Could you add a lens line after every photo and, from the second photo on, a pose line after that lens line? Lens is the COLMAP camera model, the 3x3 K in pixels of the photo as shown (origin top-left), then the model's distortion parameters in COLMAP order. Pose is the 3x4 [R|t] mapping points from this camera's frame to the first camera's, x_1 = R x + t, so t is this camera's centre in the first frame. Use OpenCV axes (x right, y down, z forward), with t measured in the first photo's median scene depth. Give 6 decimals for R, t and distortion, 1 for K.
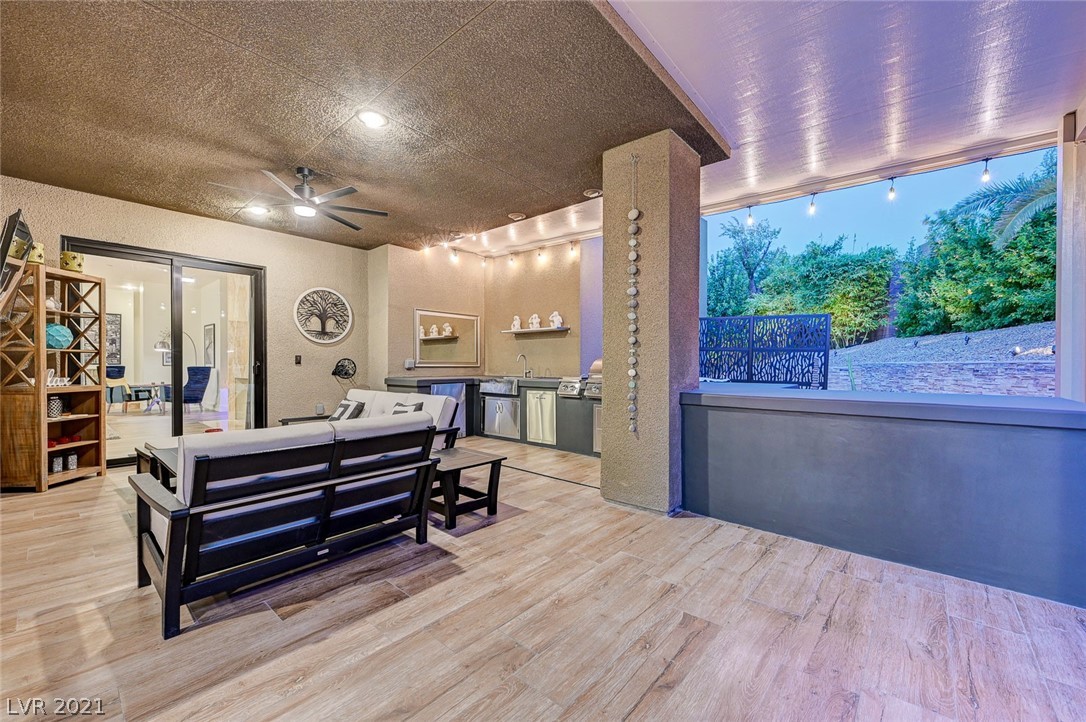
lens RADIAL K [[430.5, 0, 544.6], [0, 430.5, 366.1], [0, 0, 1]] dist [0.001165, -0.000508]
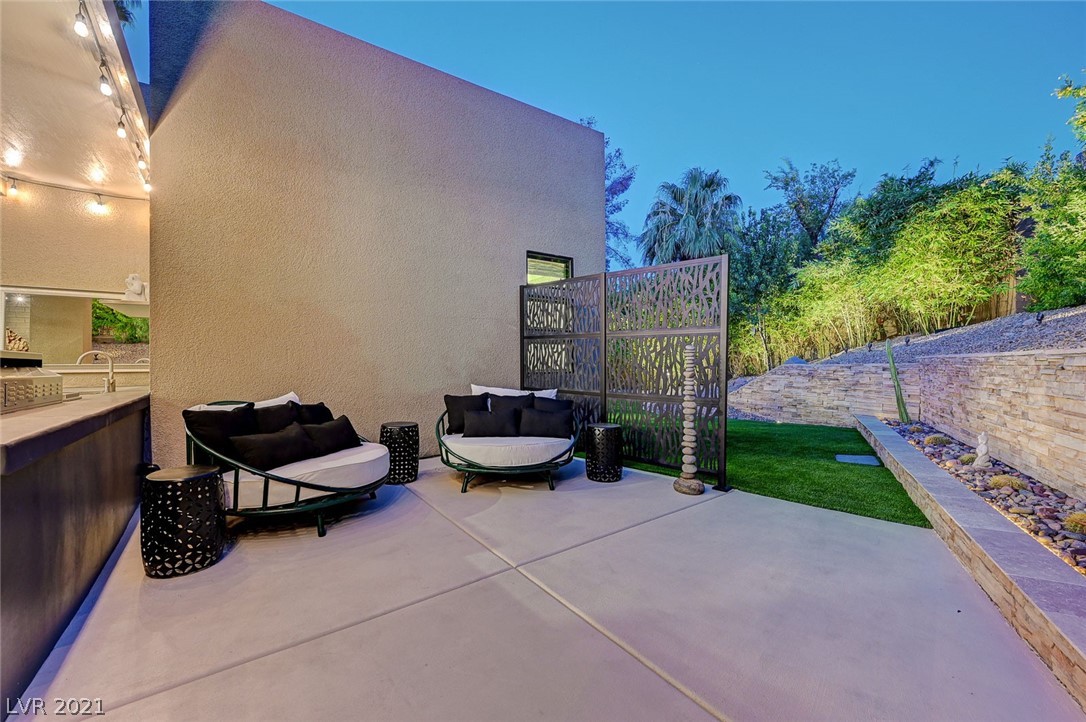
lens RADIAL K [[430.5, 0, 551.2], [0, 430.5, 360.4], [0, 0, 1]] dist [0.001165, -0.000508]
pose [[0.970505, -0.011318, -0.240817, 0.730156], [0.009180, 0.999908, -0.009996, -0.001471], [0.240908, 0.007490, 0.970519, 0.608387]]
